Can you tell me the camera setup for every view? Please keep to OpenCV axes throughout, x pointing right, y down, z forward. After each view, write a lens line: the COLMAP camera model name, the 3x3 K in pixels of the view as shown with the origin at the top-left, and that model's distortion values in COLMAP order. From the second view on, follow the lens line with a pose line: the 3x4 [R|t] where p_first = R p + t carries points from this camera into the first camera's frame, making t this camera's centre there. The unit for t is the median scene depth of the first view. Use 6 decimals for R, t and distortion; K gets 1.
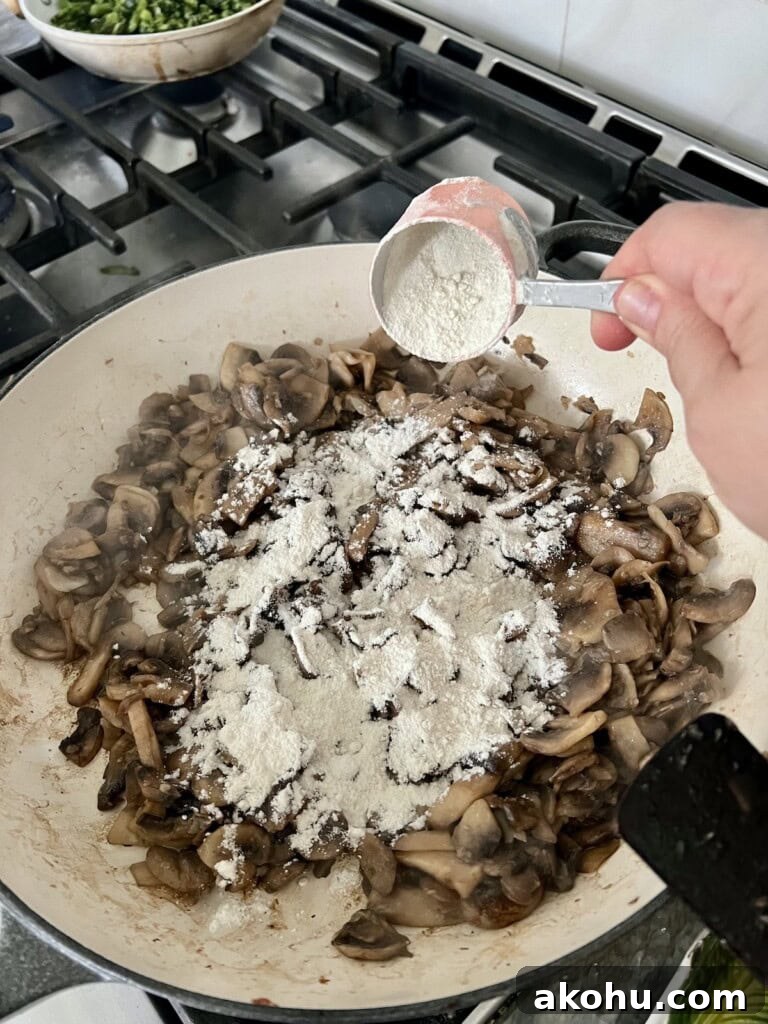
lens RADIAL K [[800.3, 0, 384.0], [0, 800.3, 512.0], [0, 0, 1]] dist [0.011926, -0.031925]
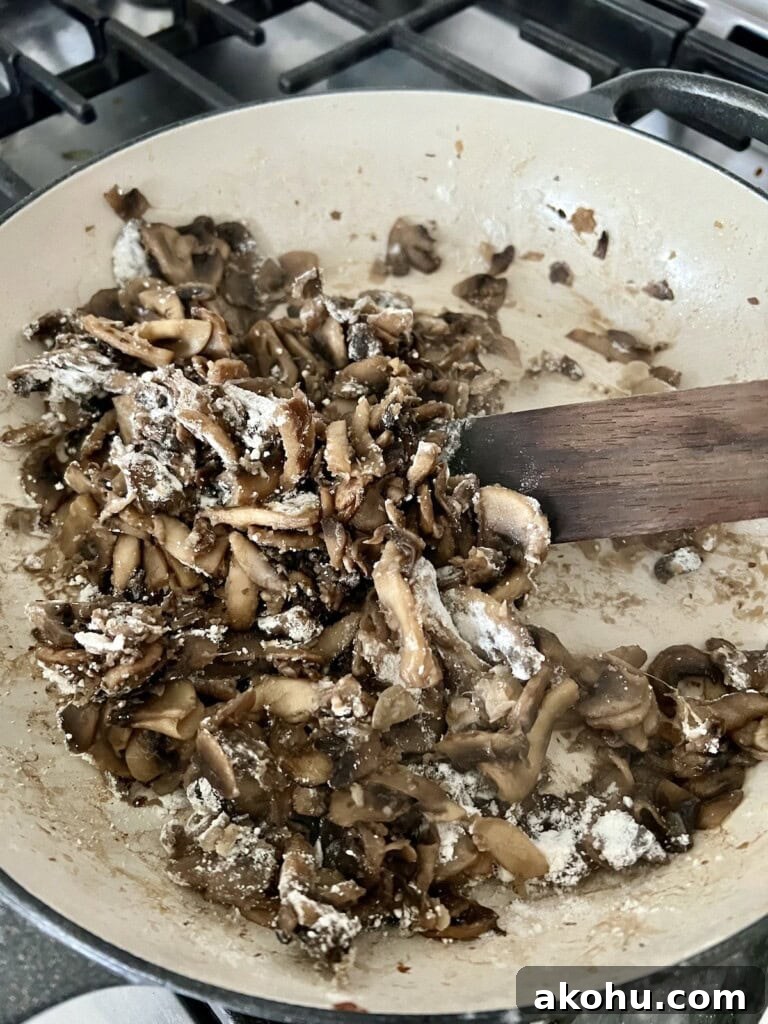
lens RADIAL K [[813.2, 0, 384.0], [0, 813.2, 512.0], [0, 0, 1]] dist [-0.004232, -0.007819]
pose [[0.998920, -0.001487, 0.046430, -0.097187], [-0.001552, 0.997861, 0.065356, 0.057228], [-0.046428, -0.065357, 0.996781, 0.164891]]
